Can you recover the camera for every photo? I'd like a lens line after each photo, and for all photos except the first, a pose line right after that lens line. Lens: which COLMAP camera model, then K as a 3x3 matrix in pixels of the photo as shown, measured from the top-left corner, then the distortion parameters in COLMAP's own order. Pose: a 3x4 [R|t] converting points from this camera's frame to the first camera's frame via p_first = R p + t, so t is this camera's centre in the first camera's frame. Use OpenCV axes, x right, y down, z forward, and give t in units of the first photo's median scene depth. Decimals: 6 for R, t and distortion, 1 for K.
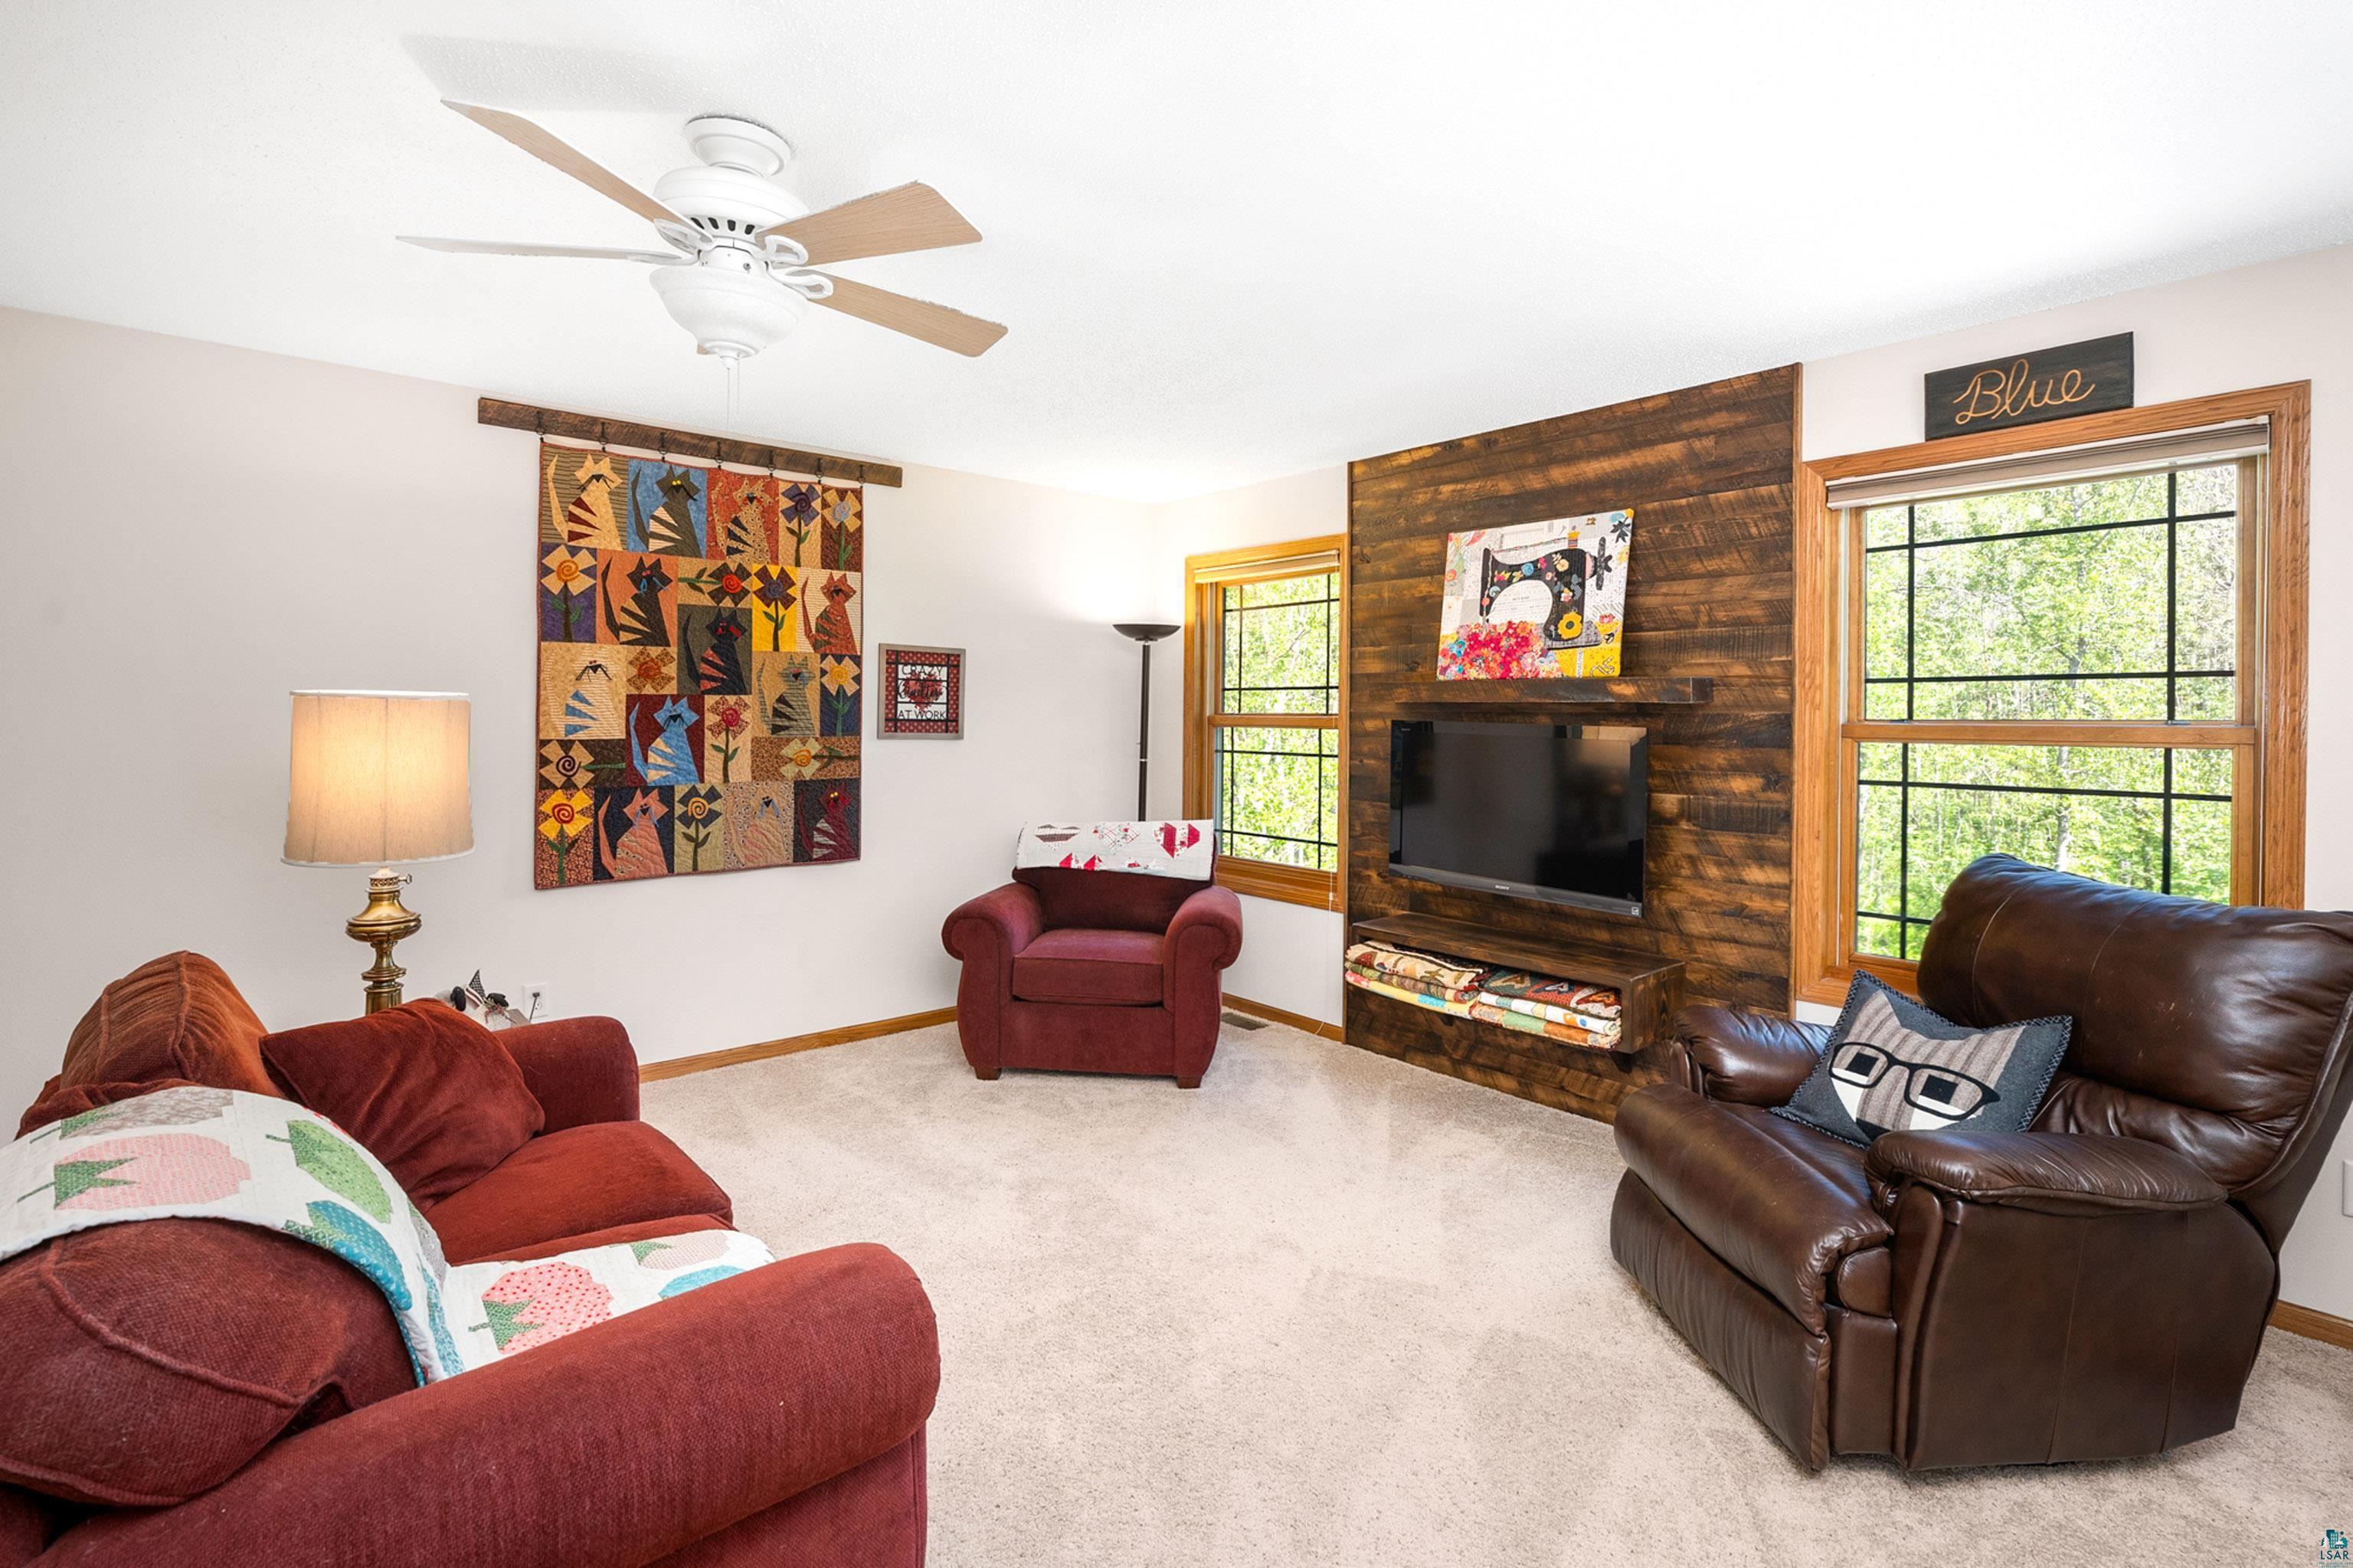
lens RADIAL K [[1088.4, 0, 1179.3], [0, 1088.4, 719.4], [0, 0, 1]] dist [-0.004875, 0.000097]
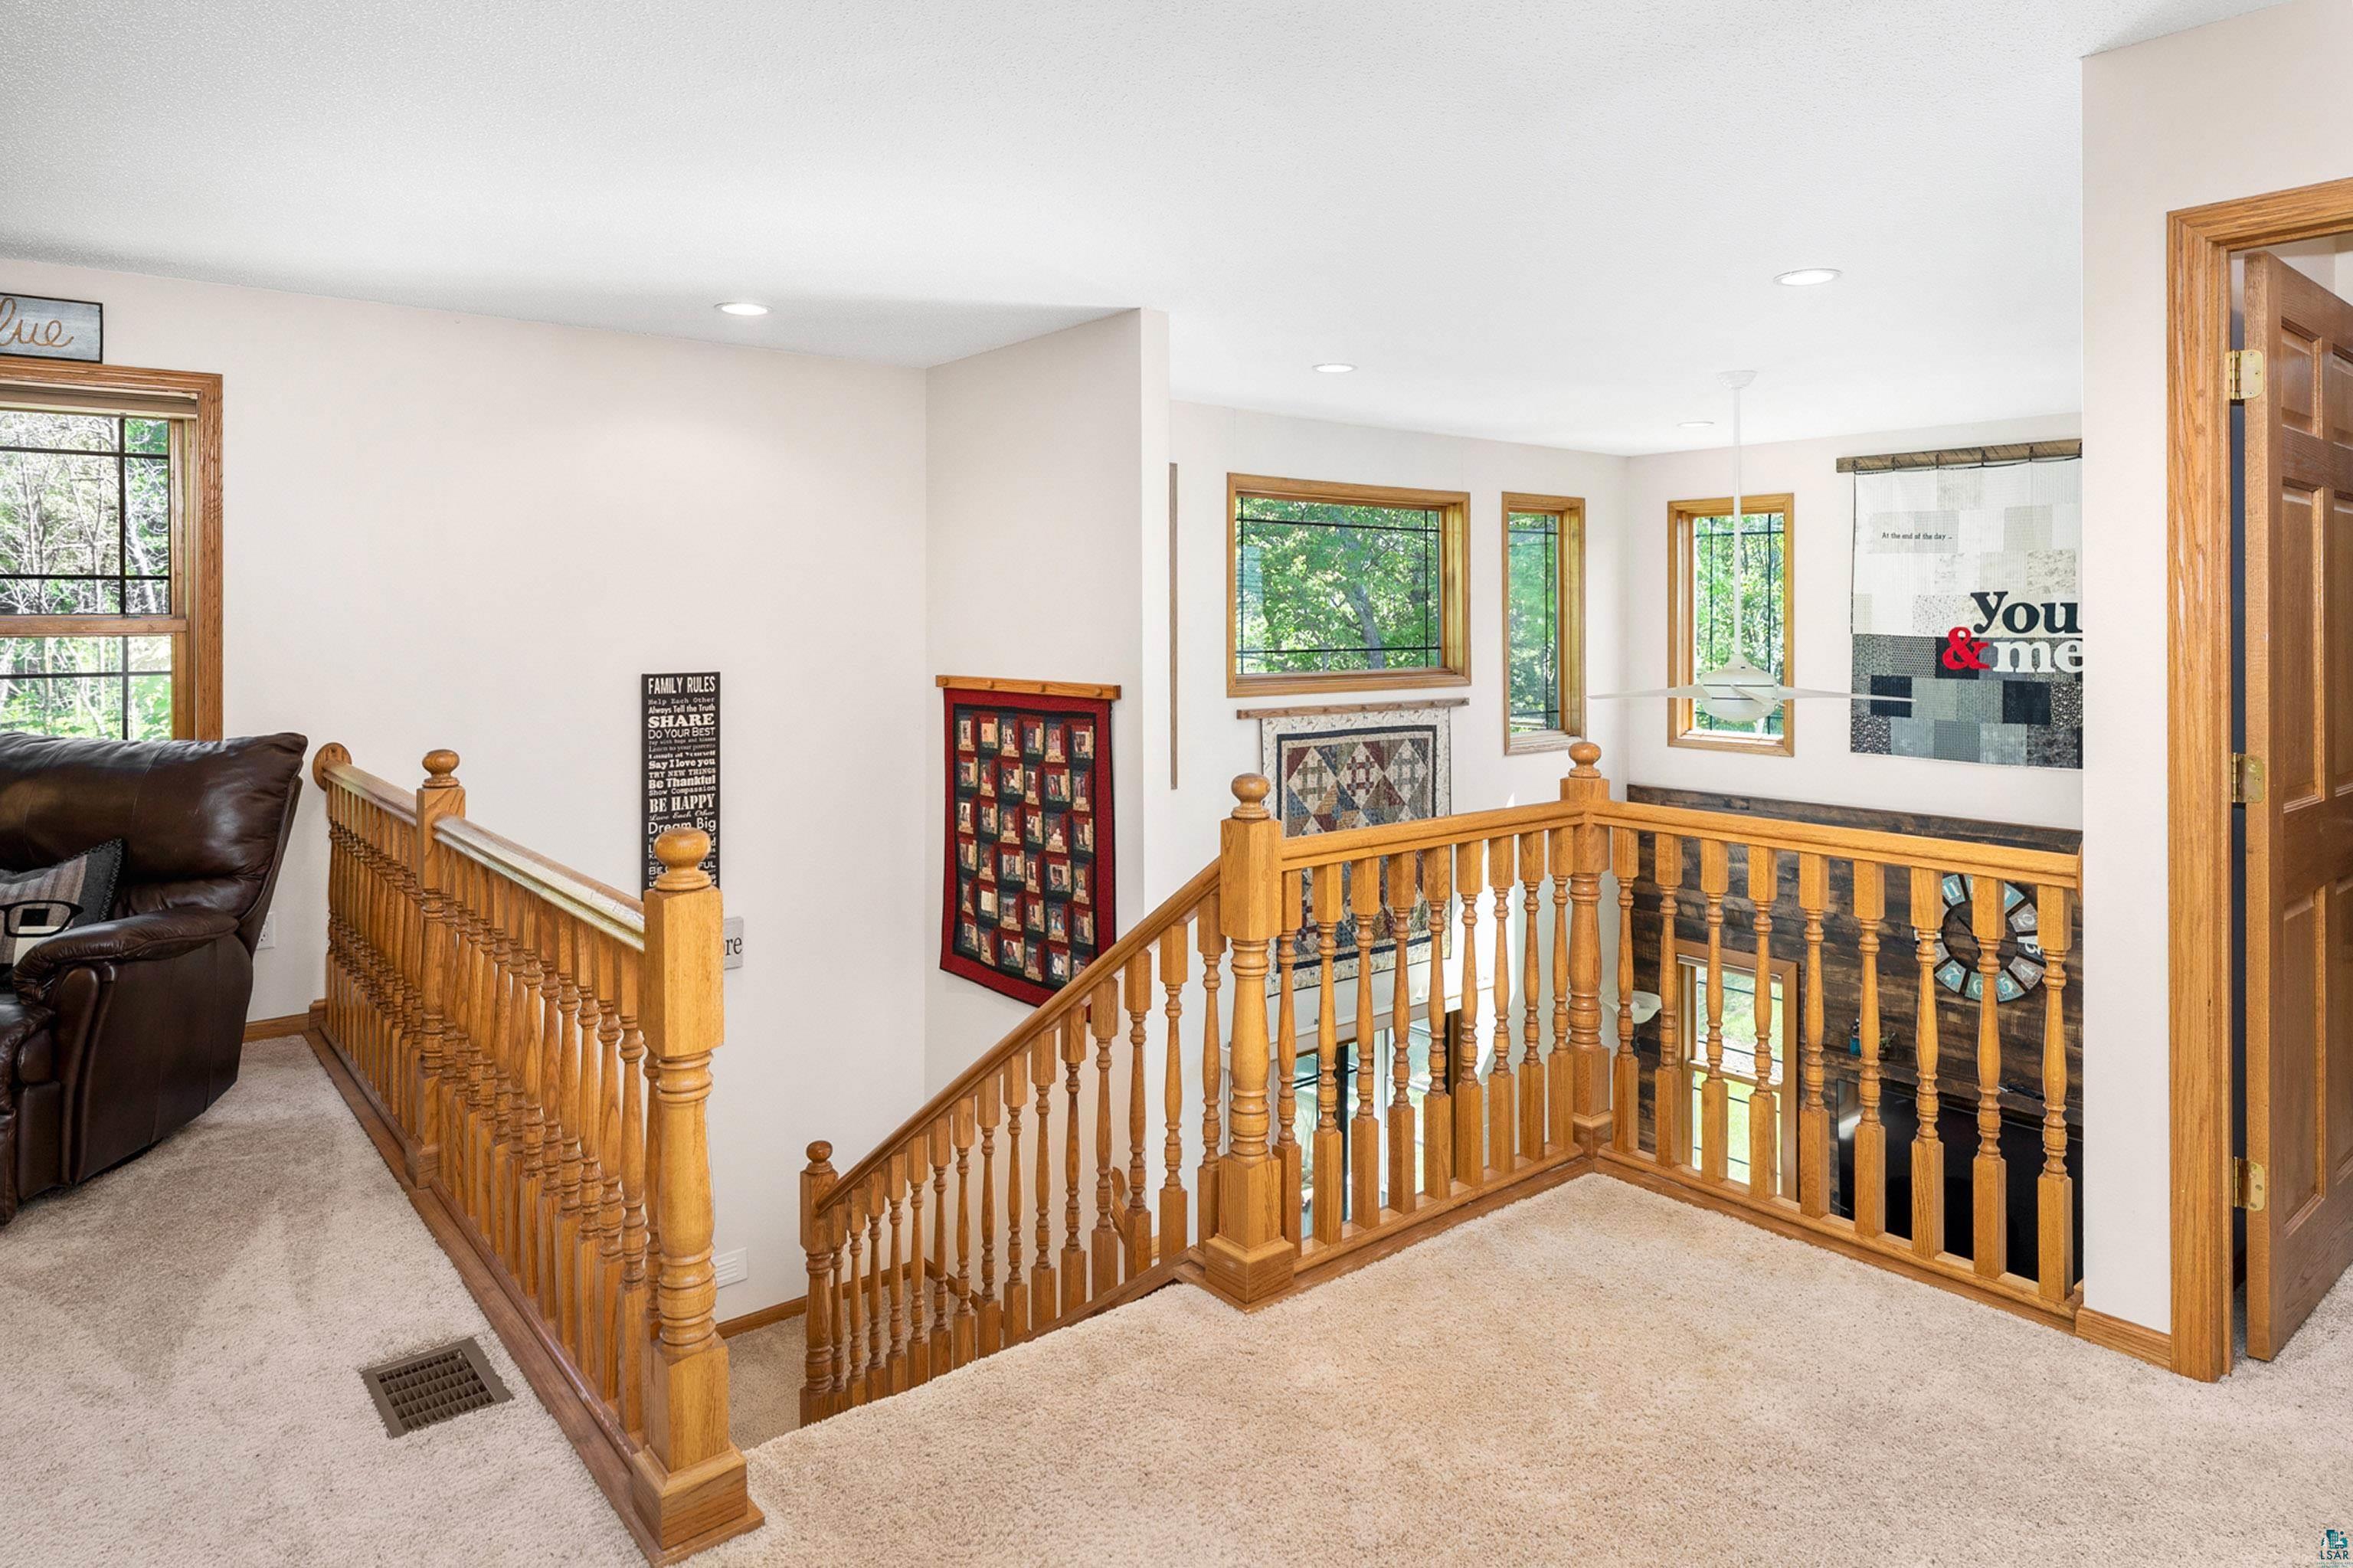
lens RADIAL K [[1413.3, 0, 1181.7], [0, 1413.3, 609.7], [0, 0, 1]] dist [-0.006019, -0.000277]
pose [[0.025850, -0.003732, 0.999659, -0.486923], [0.008872, 0.999955, 0.003504, 0.000103], [-0.999626, 0.008778, 0.025882, -0.192560]]
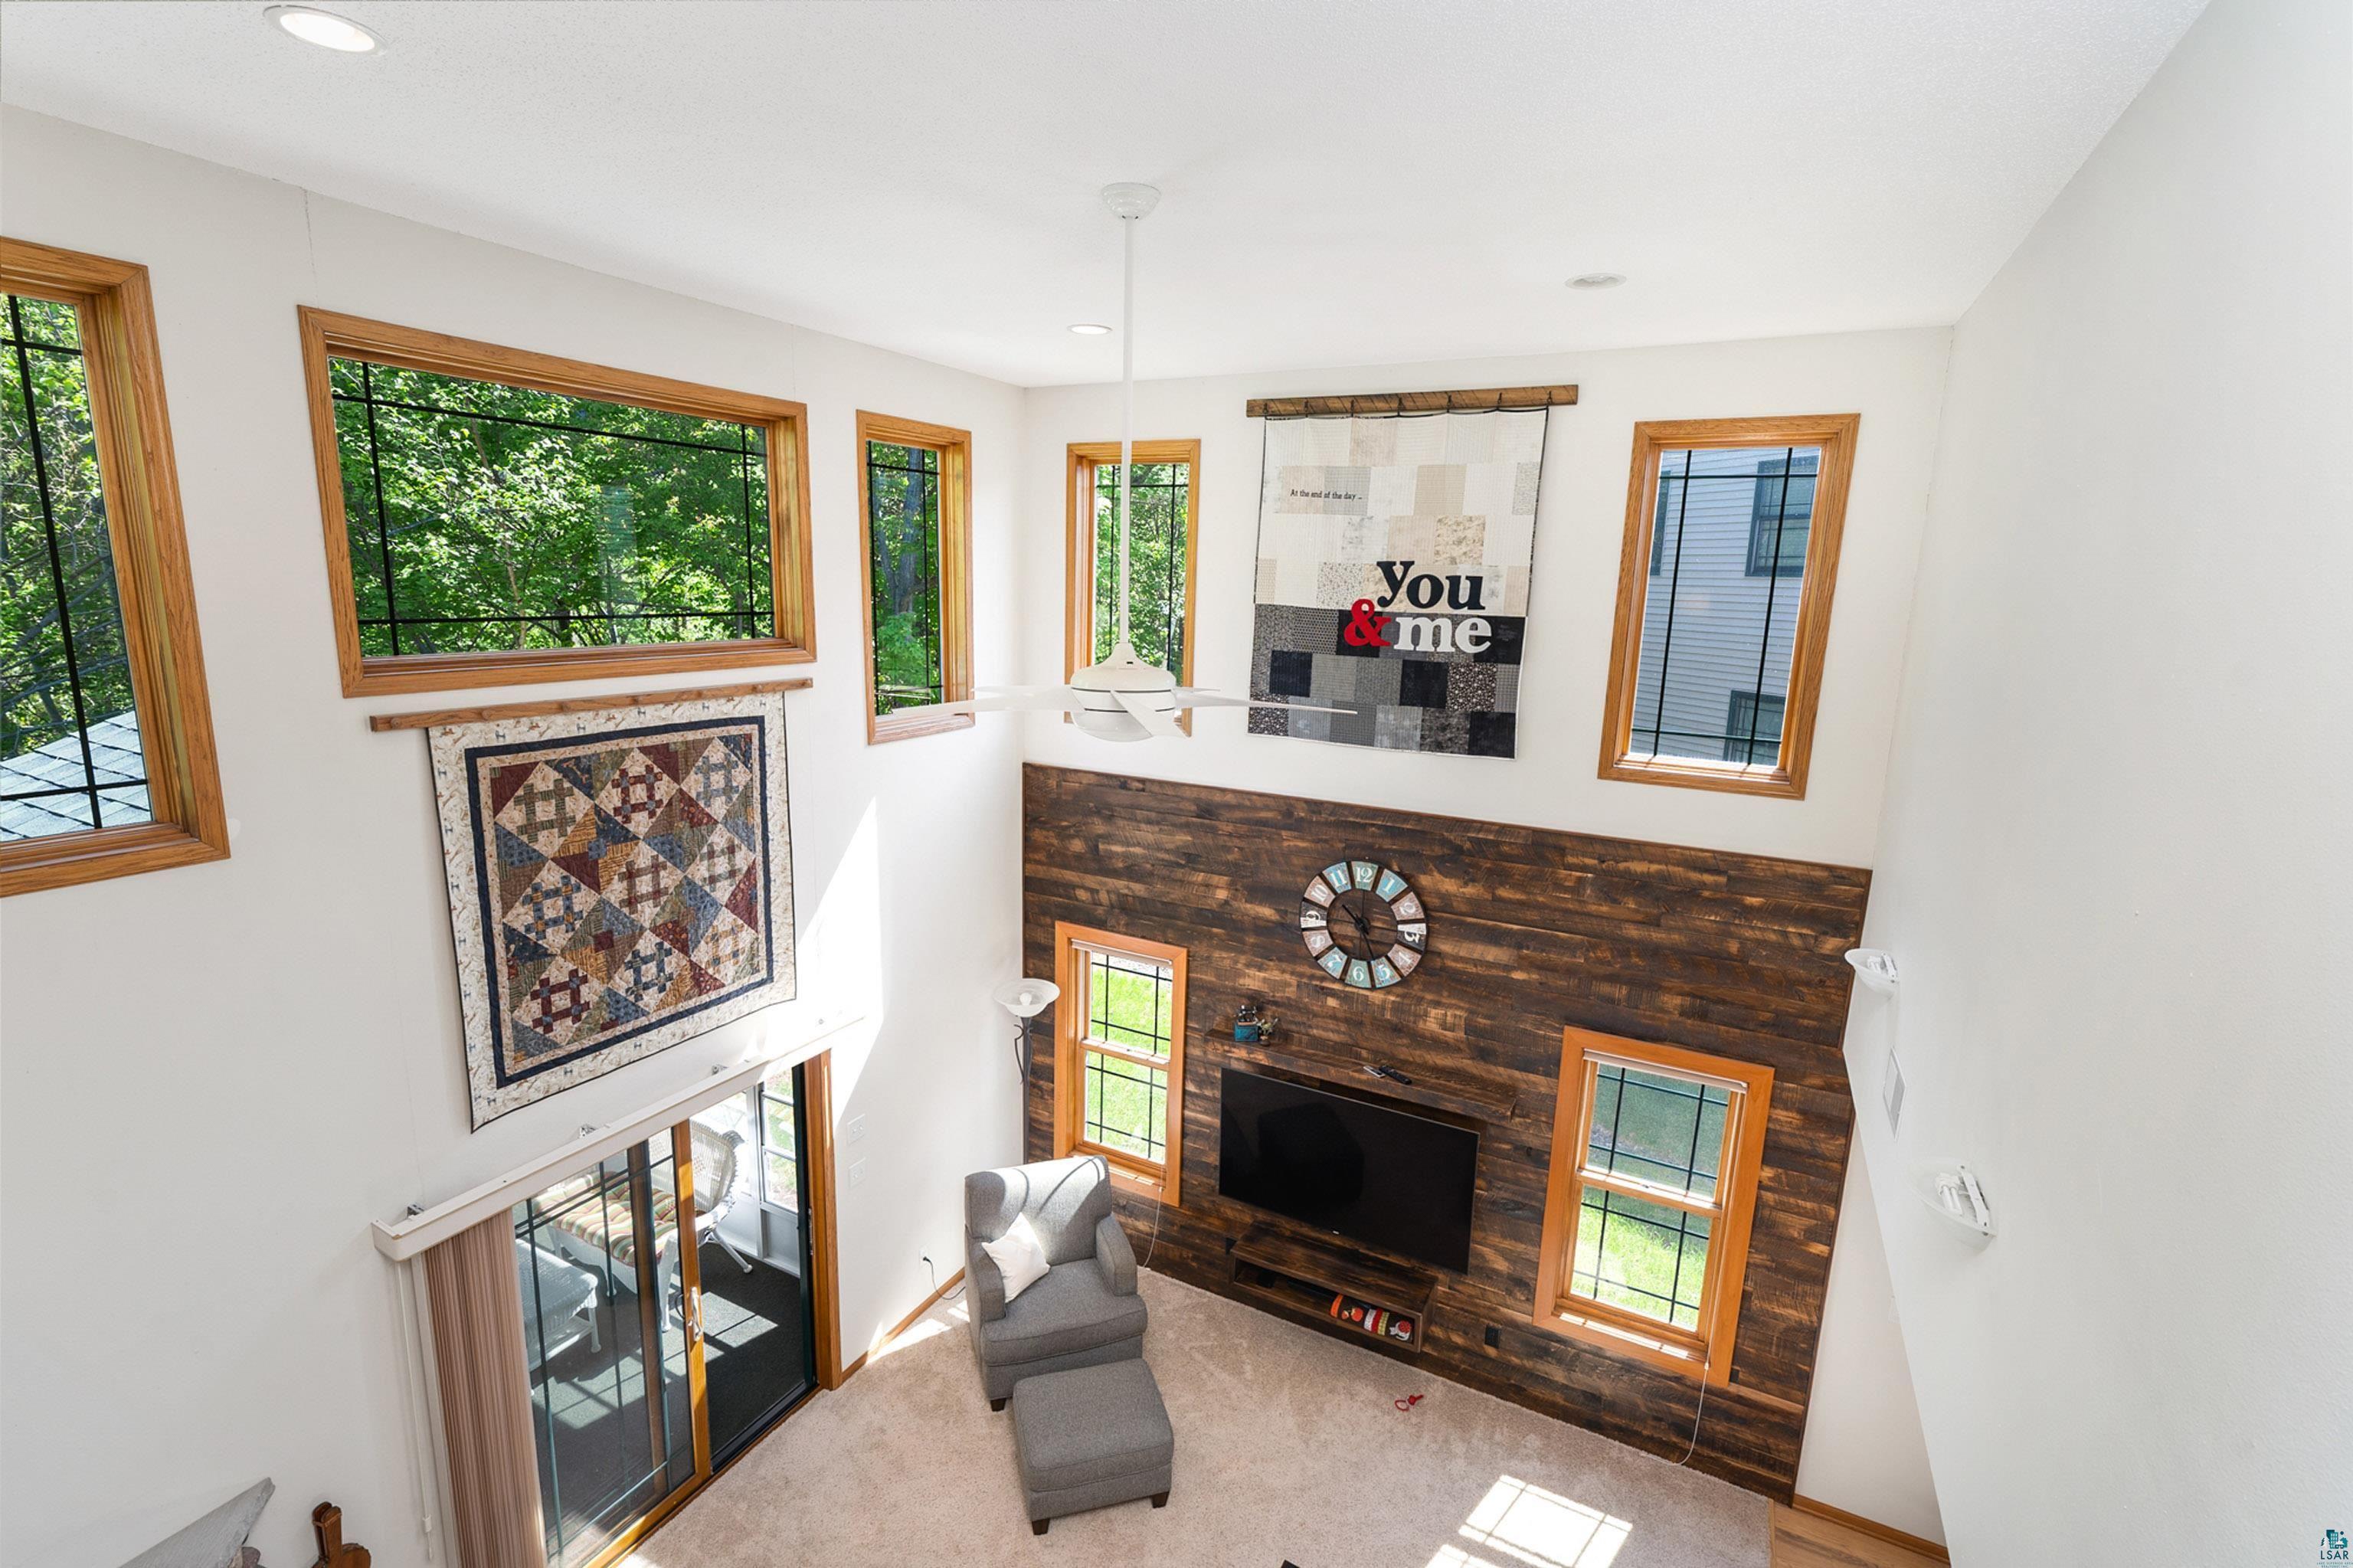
lens RADIAL K [[1069.3, 0, 1181.4], [0, 1069.3, 781.0], [0, 0, 1]] dist [-0.001817, 0.000459]
pose [[-0.365301, -0.195311, 0.910170, 0.333910], [-0.024312, 0.979410, 0.200412, 0.000032], [-0.930572, 0.051083, -0.362528, -0.515192]]
